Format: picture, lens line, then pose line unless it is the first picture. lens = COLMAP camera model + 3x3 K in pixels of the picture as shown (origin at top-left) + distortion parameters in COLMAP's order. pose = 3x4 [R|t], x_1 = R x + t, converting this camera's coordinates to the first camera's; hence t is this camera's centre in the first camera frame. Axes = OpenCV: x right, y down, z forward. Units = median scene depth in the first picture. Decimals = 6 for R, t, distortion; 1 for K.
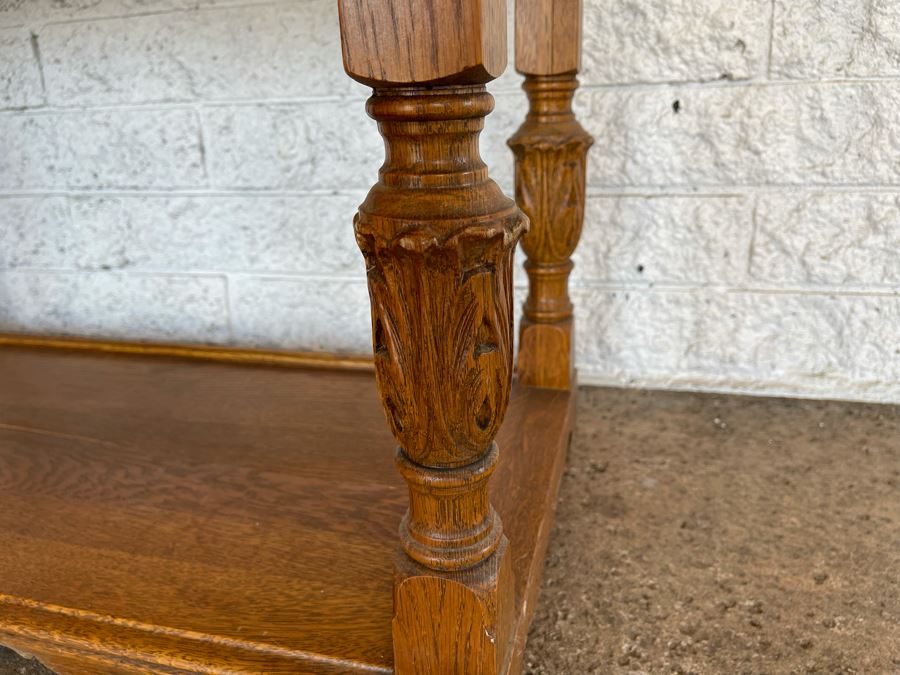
lens RADIAL K [[699.4, 0, 461.6], [0, 699.4, 333.9], [0, 0, 1]] dist [0.014469, -0.000880]
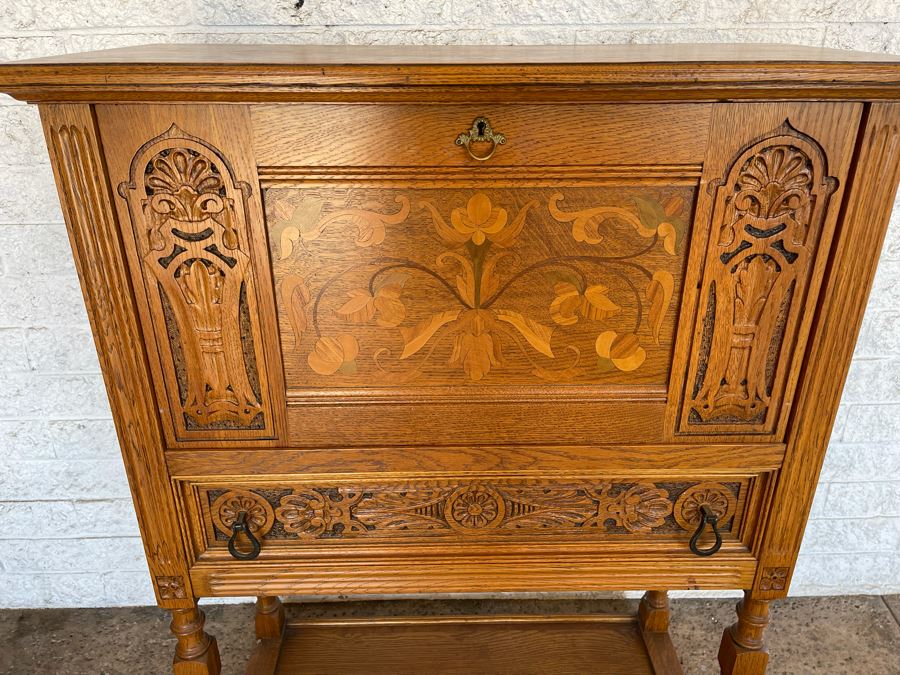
lens RADIAL K [[681.4, 0, 450.0], [0, 681.4, 335.2], [0, 0, 1]] dist [0.071159, -0.106229]
pose [[0.964166, -0.081044, 0.252617, -0.931734], [0.061535, 0.994547, 0.084206, -1.019400], [-0.258064, -0.065644, 0.963895, -0.847626]]
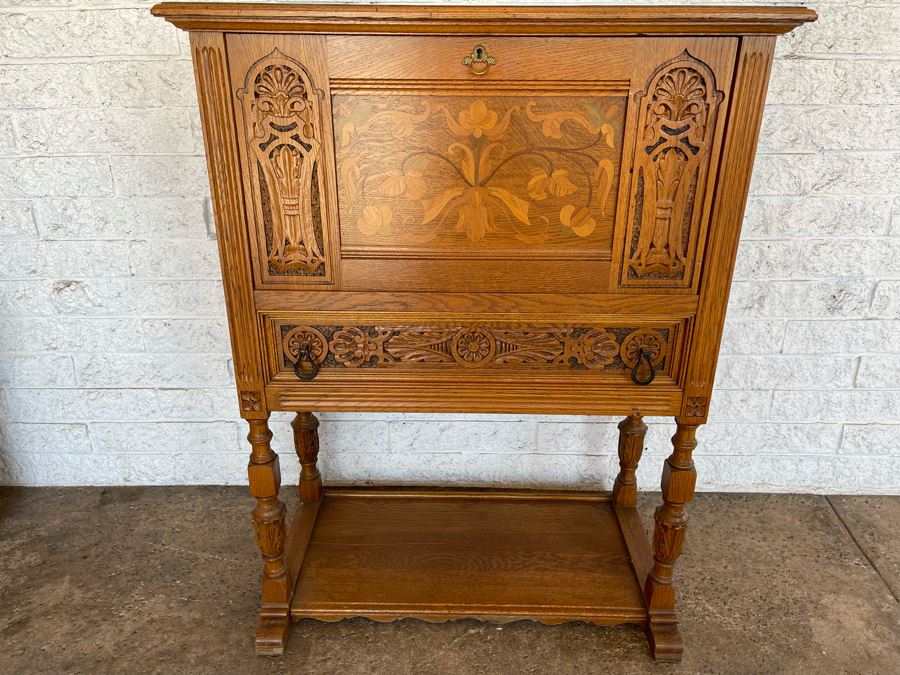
lens RADIAL K [[680.1, 0, 452.5], [0, 680.1, 334.5], [0, 0, 1]] dist [0.060787, -0.075739]
pose [[0.971896, -0.053961, 0.229143, -1.040002], [0.042540, 0.997607, 0.054497, -0.713331], [-0.231535, -0.043218, 0.971866, -1.326010]]
